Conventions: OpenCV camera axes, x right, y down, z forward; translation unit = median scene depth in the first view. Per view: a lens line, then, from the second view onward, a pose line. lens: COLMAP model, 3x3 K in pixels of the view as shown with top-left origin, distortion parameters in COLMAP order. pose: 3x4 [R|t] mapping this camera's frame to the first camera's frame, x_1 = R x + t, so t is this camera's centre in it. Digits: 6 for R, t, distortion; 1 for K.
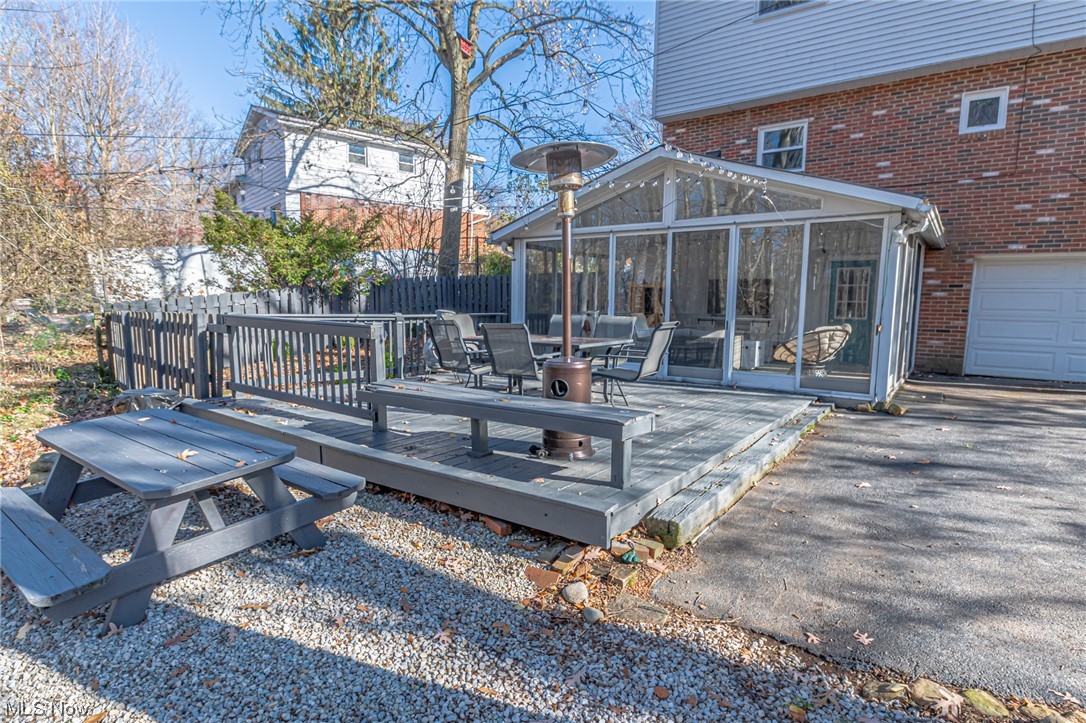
lens RADIAL K [[564.4, 0, 542.5], [0, 564.4, 362.3], [0, 0, 1]] dist [0.002764, 0.000537]
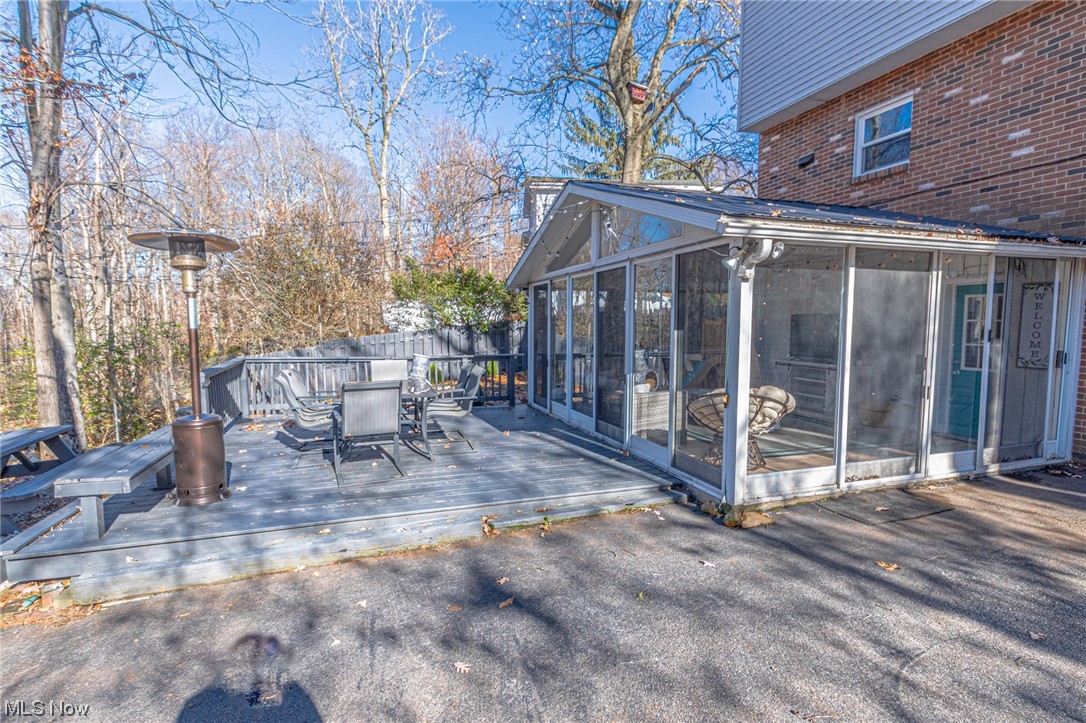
lens RADIAL K [[521.5, 0, 542.8], [0, 521.5, 364.6], [0, 0, 1]] dist [-0.010398, -0.000944]
pose [[0.814427, 0.035405, -0.579184, 0.478164], [-0.053218, 0.998488, -0.013795, -0.050049], [0.577820, 0.042058, 0.815080, 0.208696]]
